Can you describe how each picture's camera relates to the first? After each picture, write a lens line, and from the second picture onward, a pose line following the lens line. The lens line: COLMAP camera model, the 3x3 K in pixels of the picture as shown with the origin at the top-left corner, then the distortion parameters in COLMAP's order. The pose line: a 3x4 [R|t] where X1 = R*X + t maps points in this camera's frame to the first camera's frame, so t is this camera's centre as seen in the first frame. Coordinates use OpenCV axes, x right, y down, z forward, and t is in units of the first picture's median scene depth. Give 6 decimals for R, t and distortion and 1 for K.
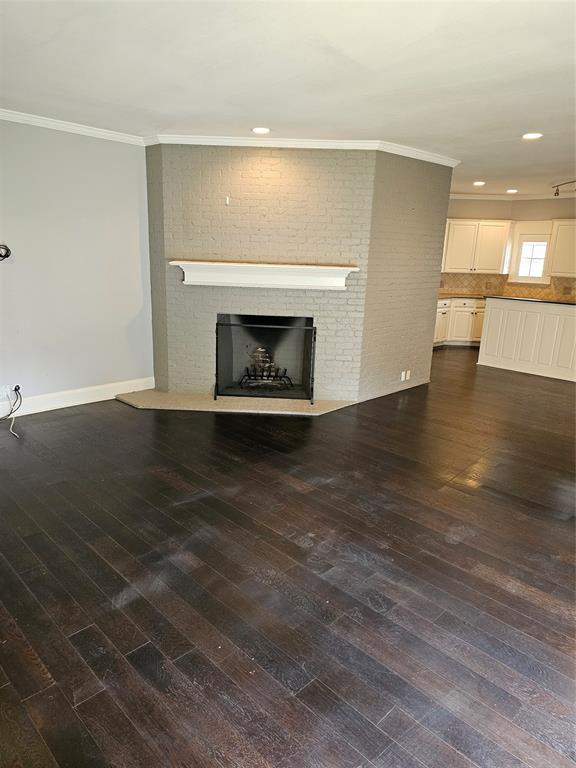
lens RADIAL K [[512.7, 0, 280.0], [0, 512.7, 379.2], [0, 0, 1]] dist [0.097381, -0.107312]
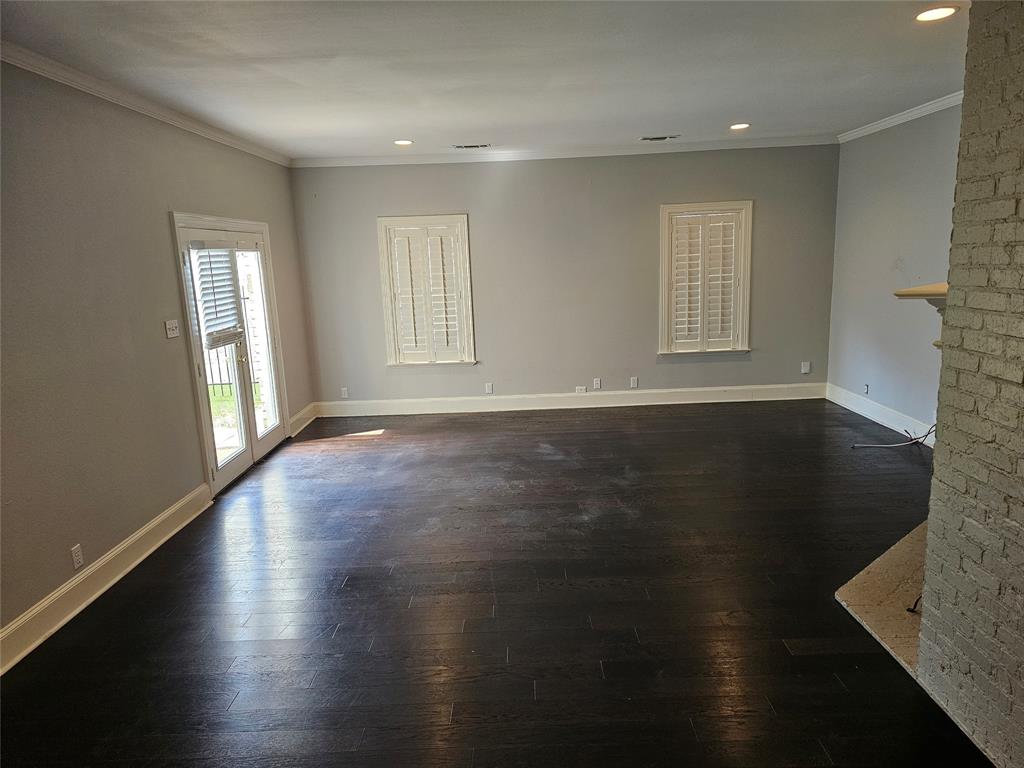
lens RADIAL K [[683.6, 0, 519.8], [0, 683.6, 393.5], [0, 0, 1]] dist [0.097381, -0.107312]
pose [[-0.692738, 0.141776, -0.707117, 1.229748], [-0.156916, 0.927366, 0.339660, -0.482188], [0.703912, 0.346254, -0.620175, 1.985405]]
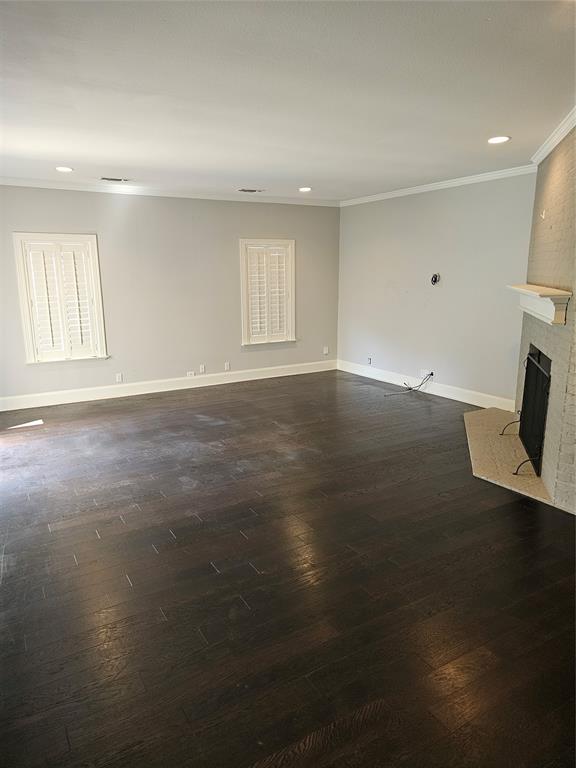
lens RADIAL K [[512.7, 0, 280.0], [0, 512.7, 379.2], [0, 0, 1]] dist [0.097381, -0.107312]
pose [[-0.245380, 0.174494, -0.953594, 1.574601], [-0.234355, 0.943814, 0.233009, -0.333670], [0.940673, 0.280655, -0.190699, 1.459911]]
